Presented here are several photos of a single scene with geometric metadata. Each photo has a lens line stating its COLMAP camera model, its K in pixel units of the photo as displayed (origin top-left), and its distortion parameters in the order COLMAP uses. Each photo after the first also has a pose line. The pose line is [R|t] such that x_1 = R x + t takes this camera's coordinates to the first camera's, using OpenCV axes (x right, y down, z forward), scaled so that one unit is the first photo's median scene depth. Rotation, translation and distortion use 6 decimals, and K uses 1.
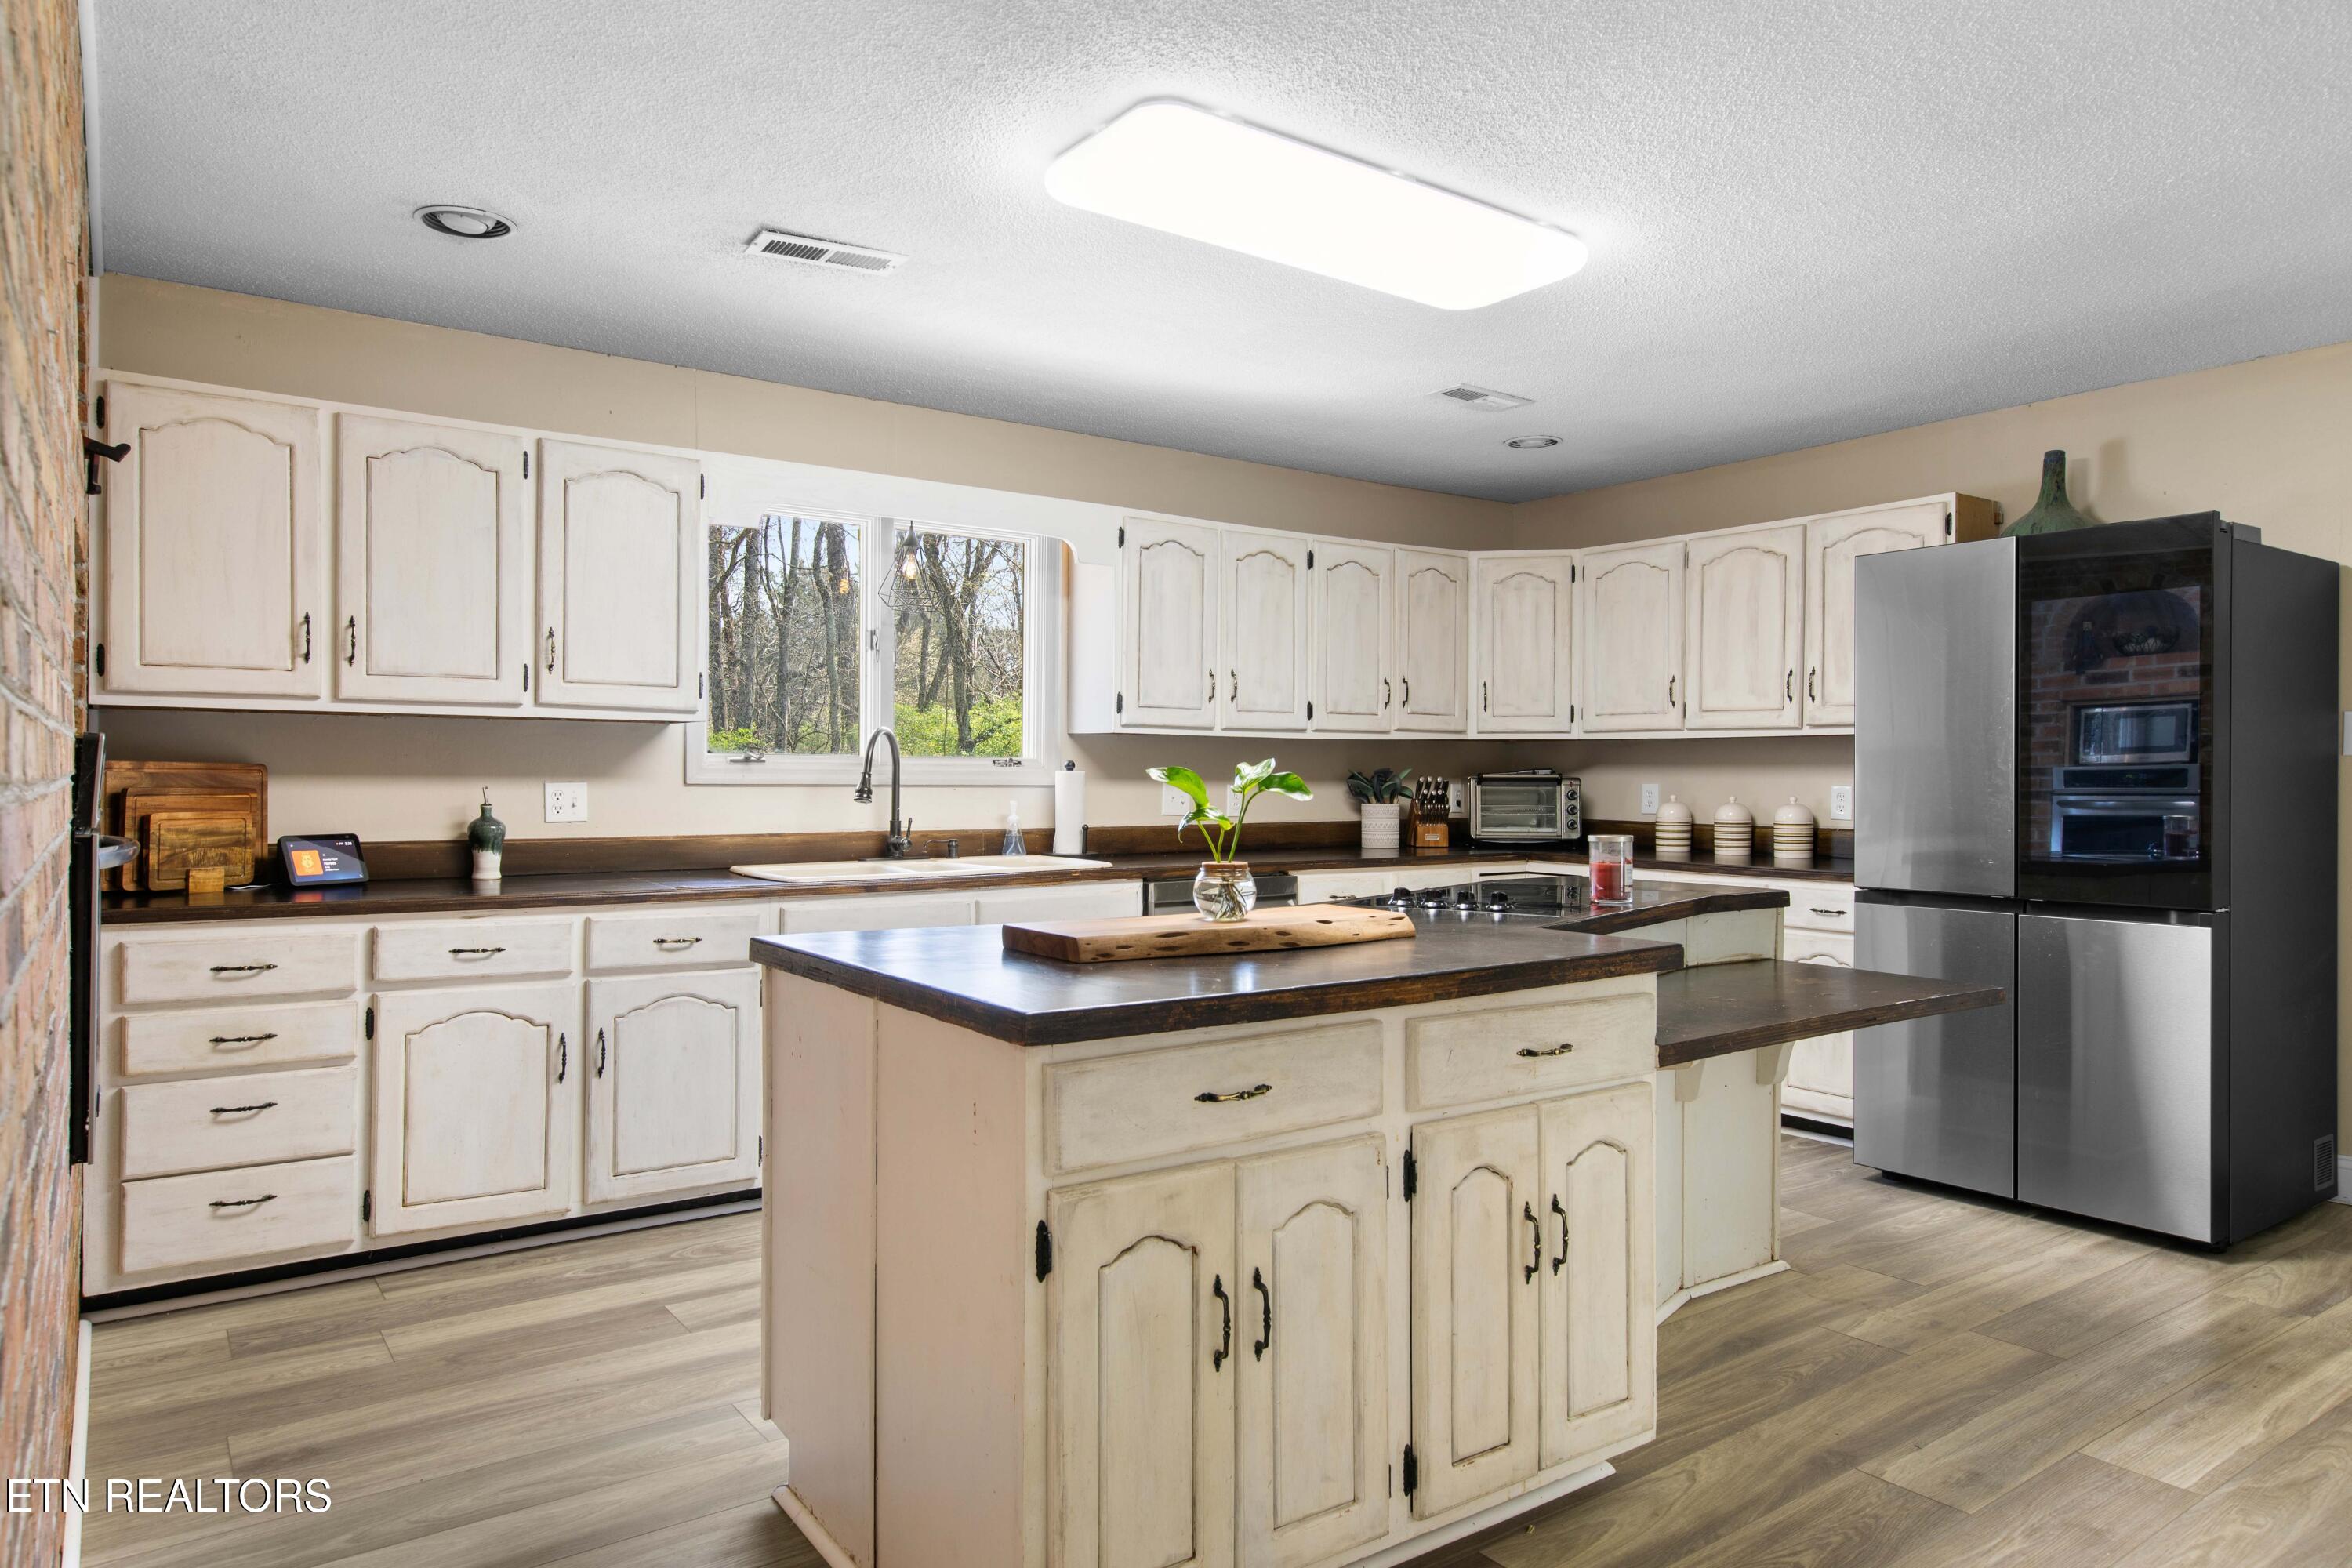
lens RADIAL K [[1487.5, 0, 1175.2], [0, 1487.5, 780.7], [0, 0, 1]] dist [-0.000881, -0.000028]
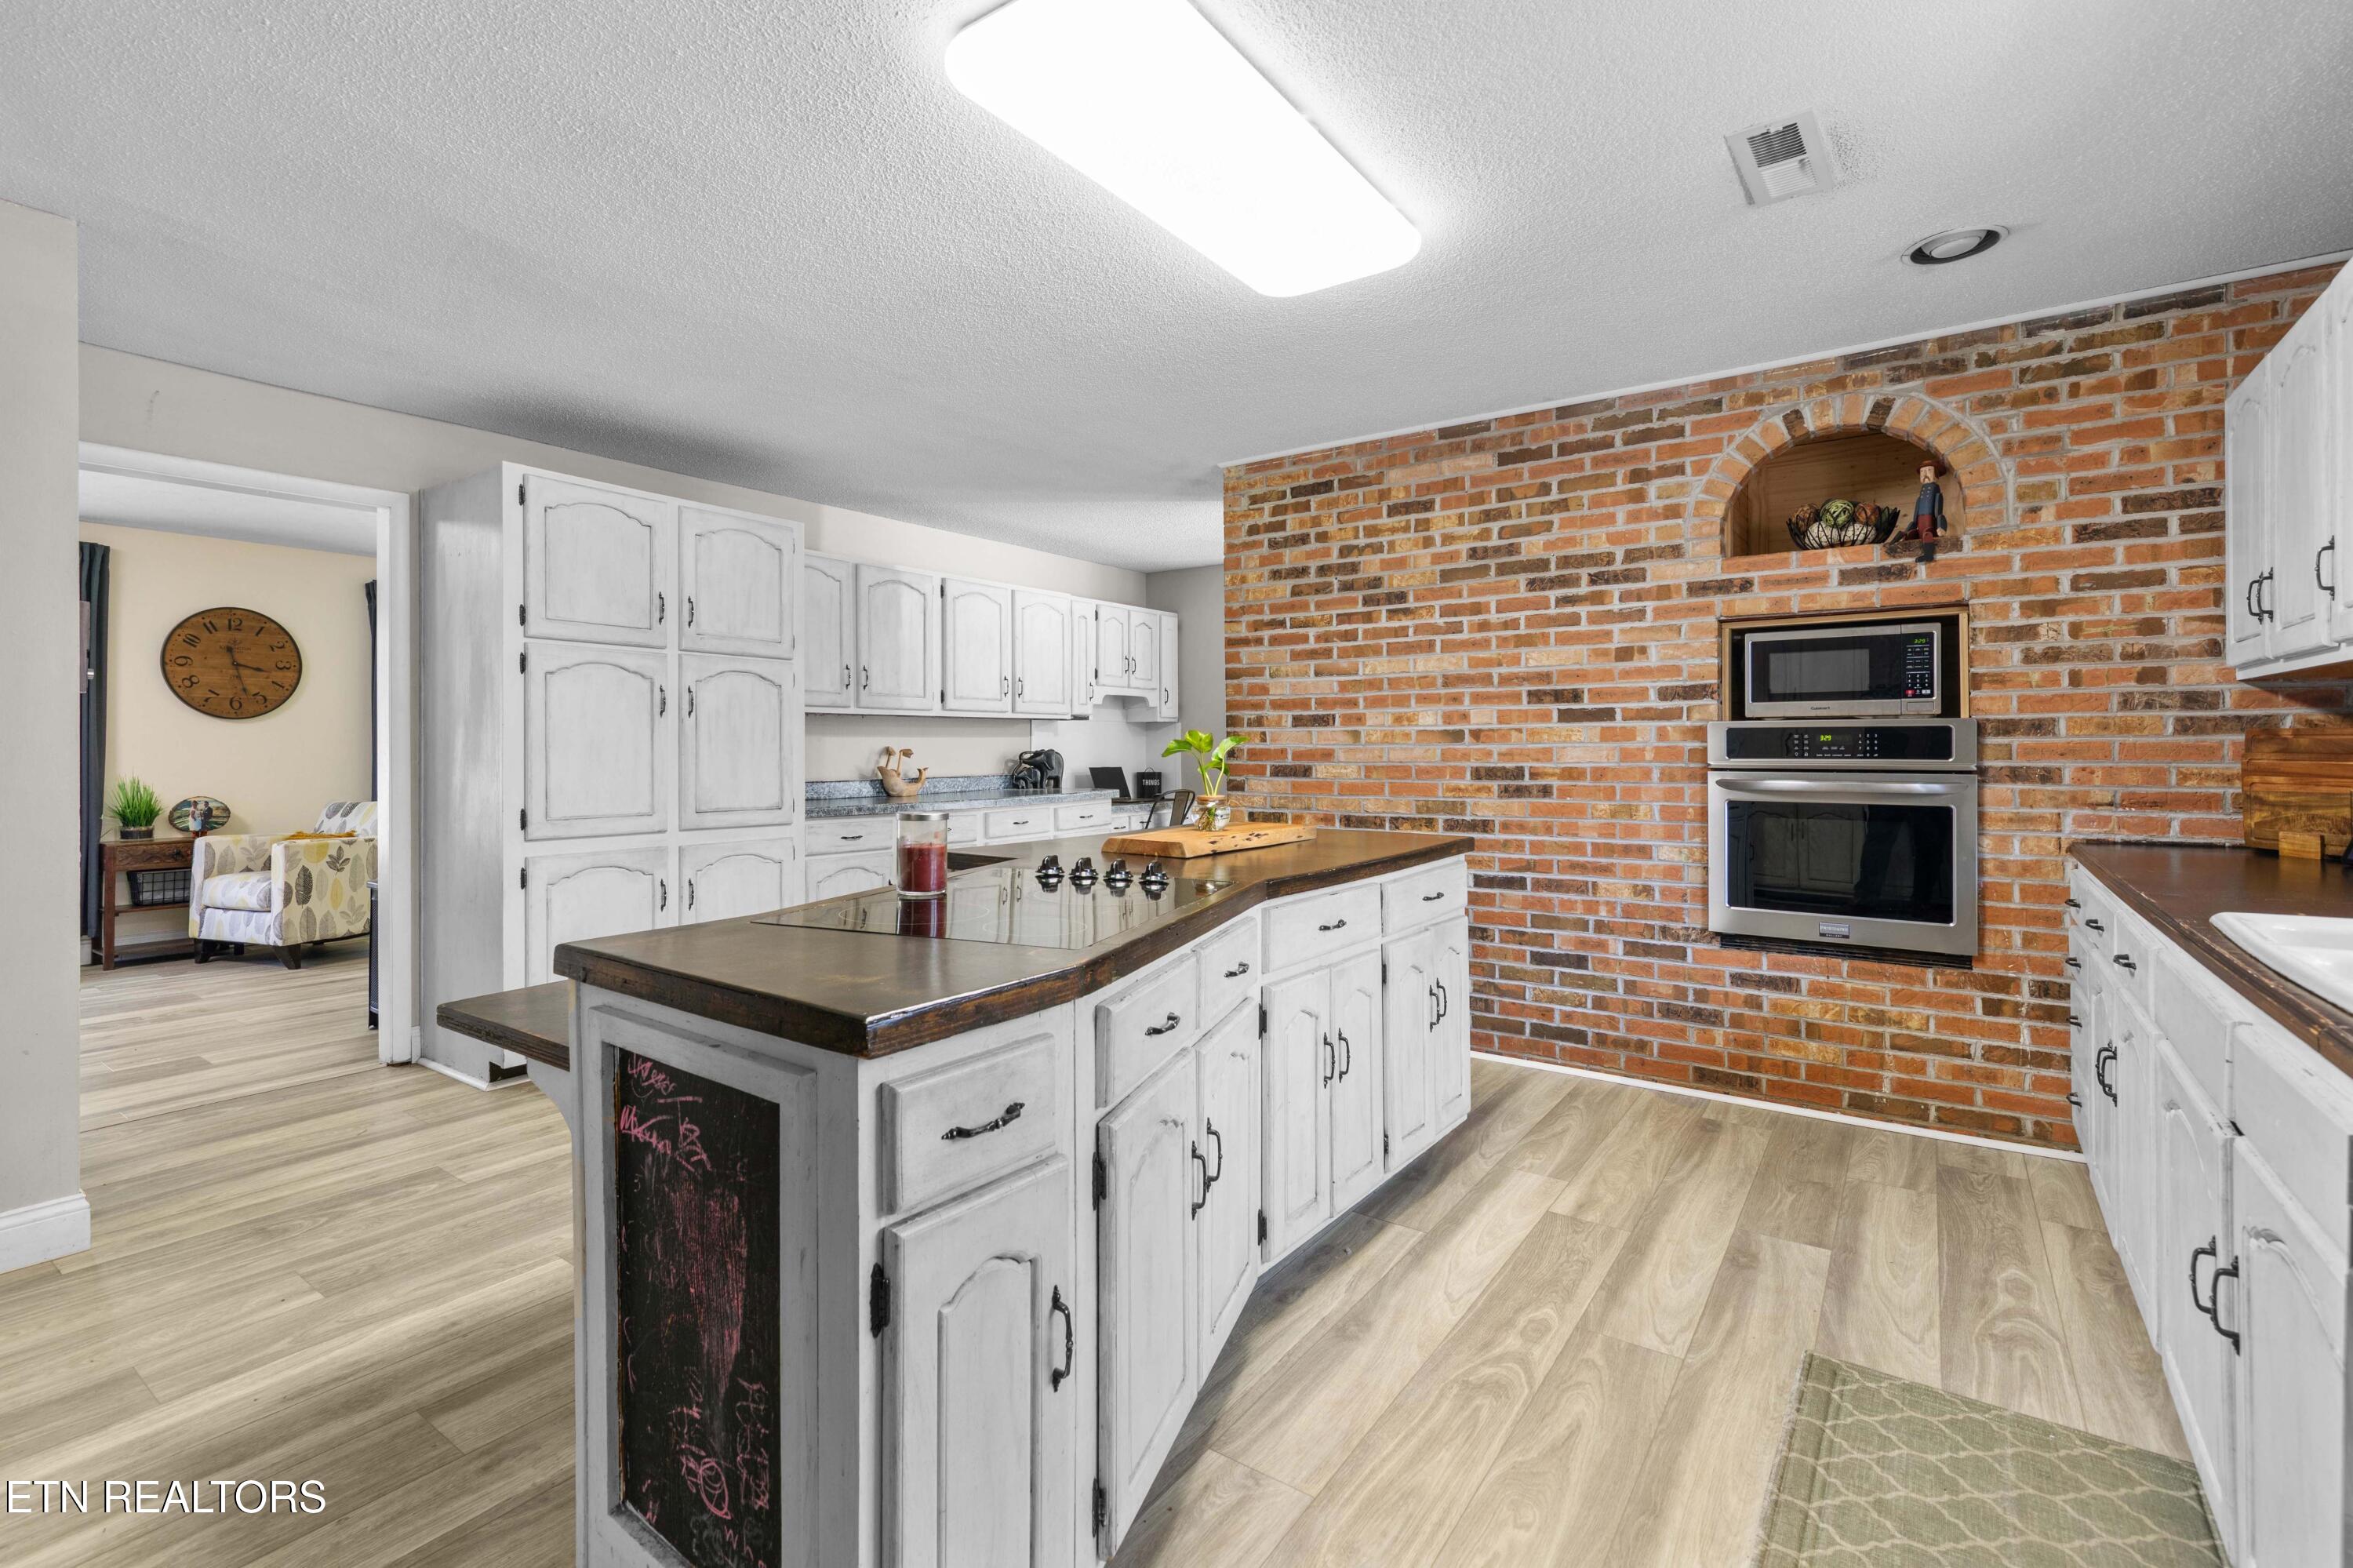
lens RADIAL K [[1056.1, 0, 1174.9], [0, 1056.1, 765.1], [0, 0, 1]] dist [0.000292, 0.000024]
pose [[-0.945601, 0.000272, -0.325328, 0.357963], [-0.001355, 0.999988, 0.004773, 0.012126], [0.325325, 0.004954, -0.945589, 1.679335]]
